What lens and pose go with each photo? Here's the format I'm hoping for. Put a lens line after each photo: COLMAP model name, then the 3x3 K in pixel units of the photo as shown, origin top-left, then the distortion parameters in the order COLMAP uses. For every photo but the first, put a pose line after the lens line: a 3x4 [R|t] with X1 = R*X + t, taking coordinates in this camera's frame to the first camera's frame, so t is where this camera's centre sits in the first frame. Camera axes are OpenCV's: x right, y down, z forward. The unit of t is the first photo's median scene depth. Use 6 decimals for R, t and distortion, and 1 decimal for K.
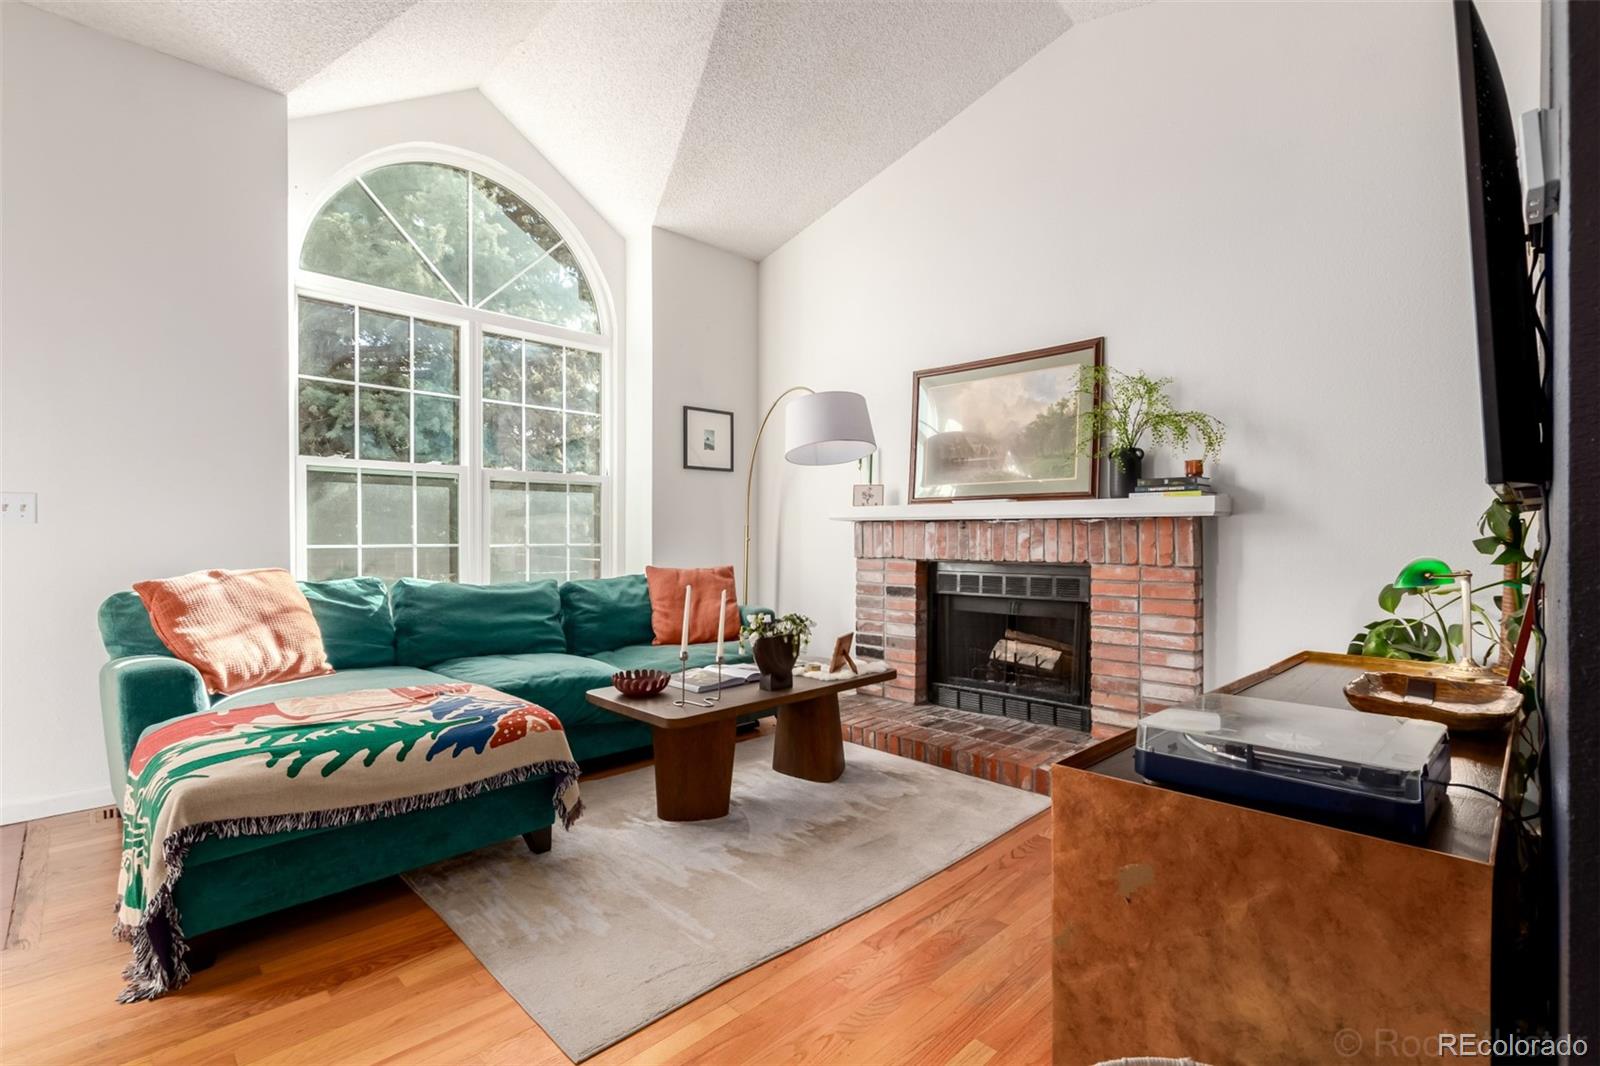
lens RADIAL K [[740.7, 0, 800.0], [0, 740.7, 533.0], [0, 0, 1]] dist [0.004460, 0.000915]
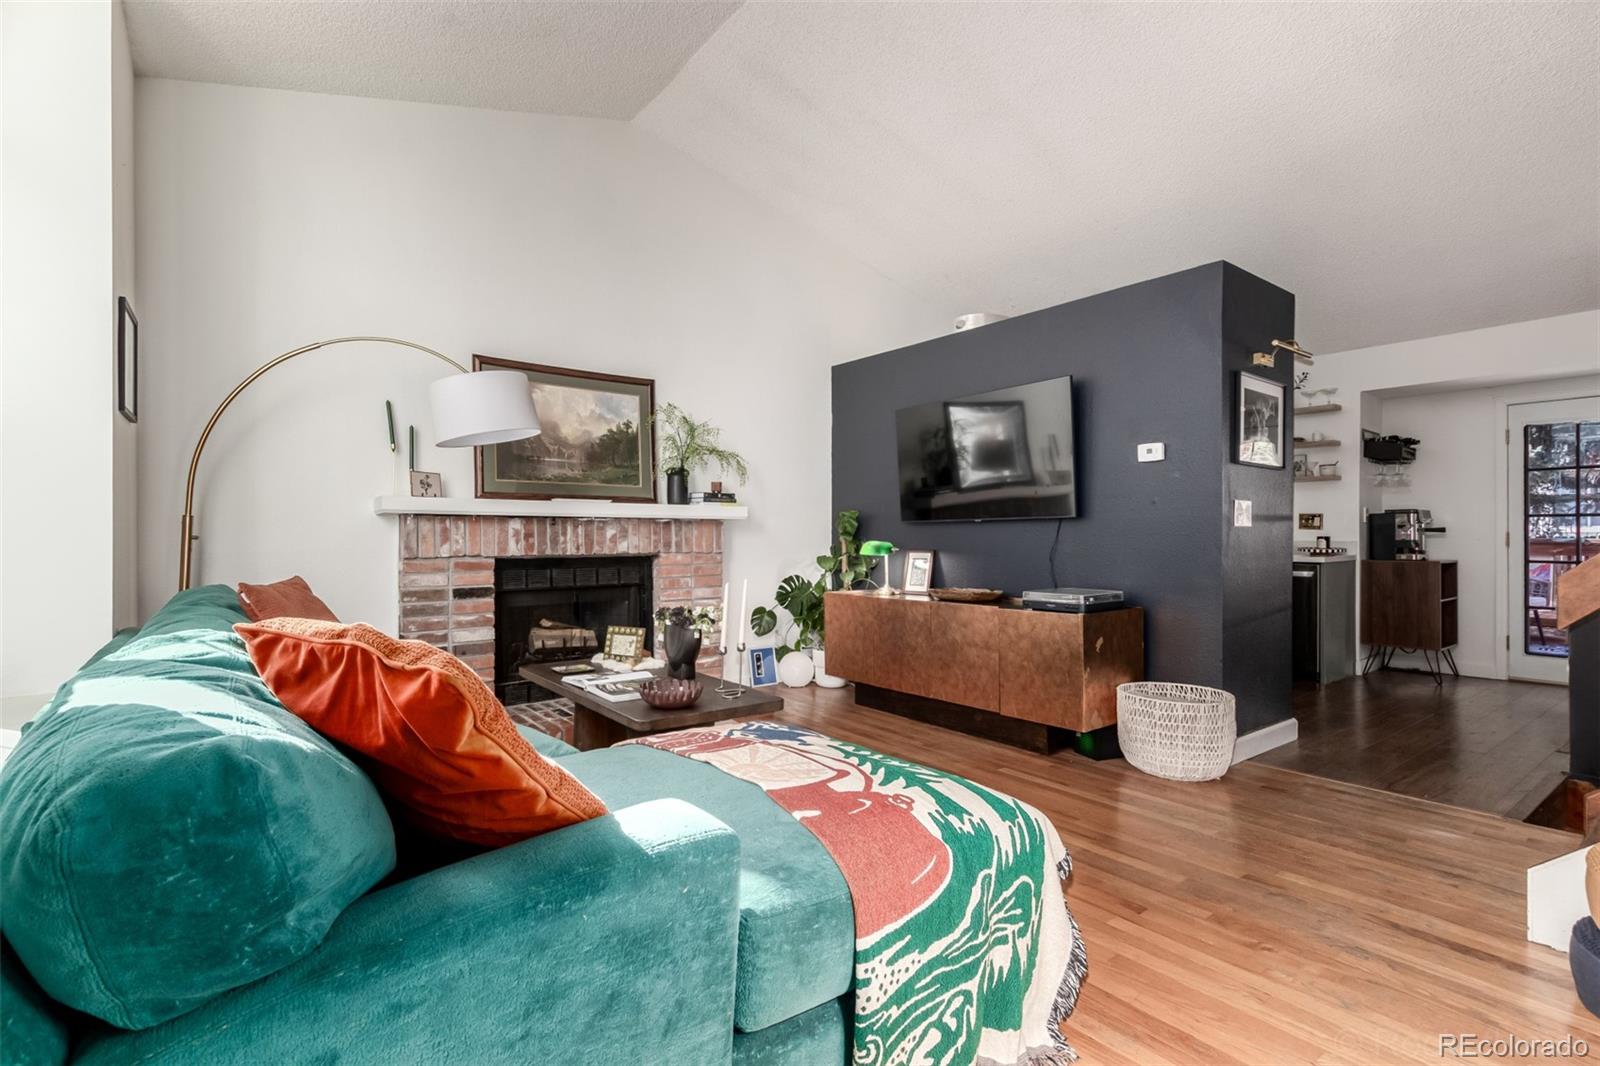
lens RADIAL K [[754.7, 0, 800.0], [0, 754.7, 533.0], [0, 0, 1]] dist [-0.001337, 0.001101]
pose [[0.126530, -0.002427, 0.991960, -0.852704], [-0.004716, 0.999984, 0.003048, 0.000291], [-0.991952, -0.005064, 0.126516, 0.557559]]
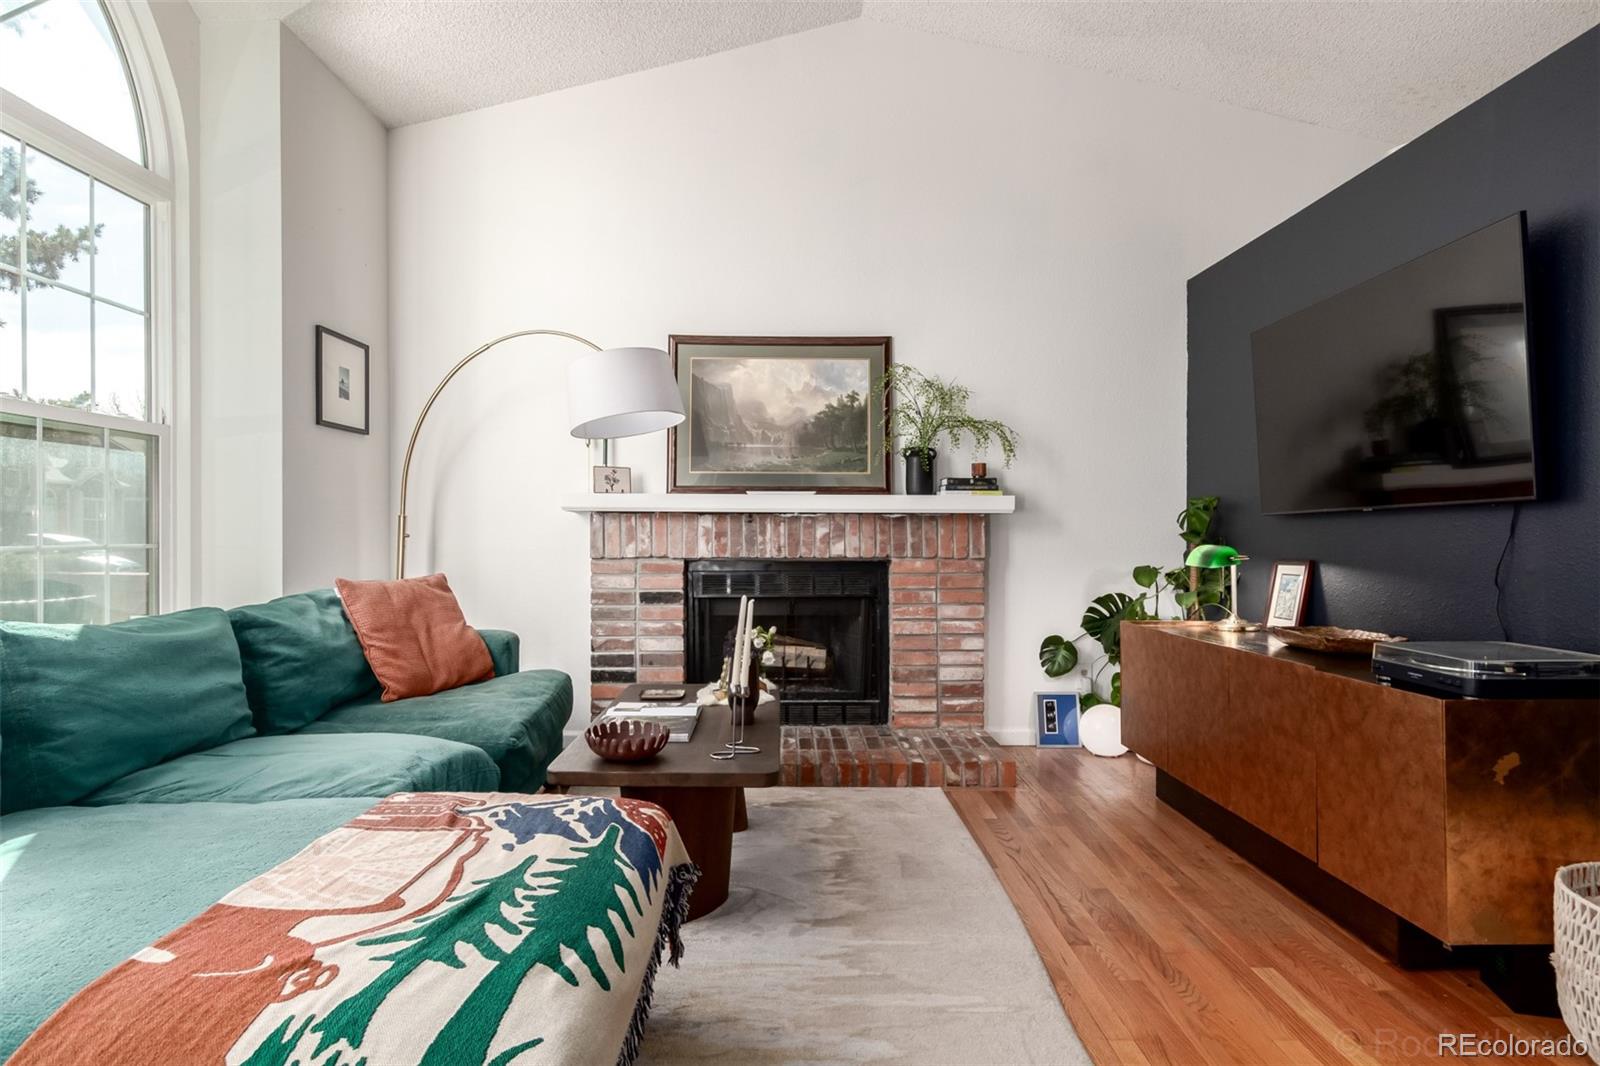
lens RADIAL K [[870.1, 0, 800.0], [0, 870.1, 533.0], [0, 0, 1]] dist [0.000328, 0.000619]
pose [[0.698037, -0.001427, 0.716060, -0.524093], [-0.002969, 0.999984, 0.004888, 0.001451], [-0.716055, -0.005538, 0.698021, 0.241834]]
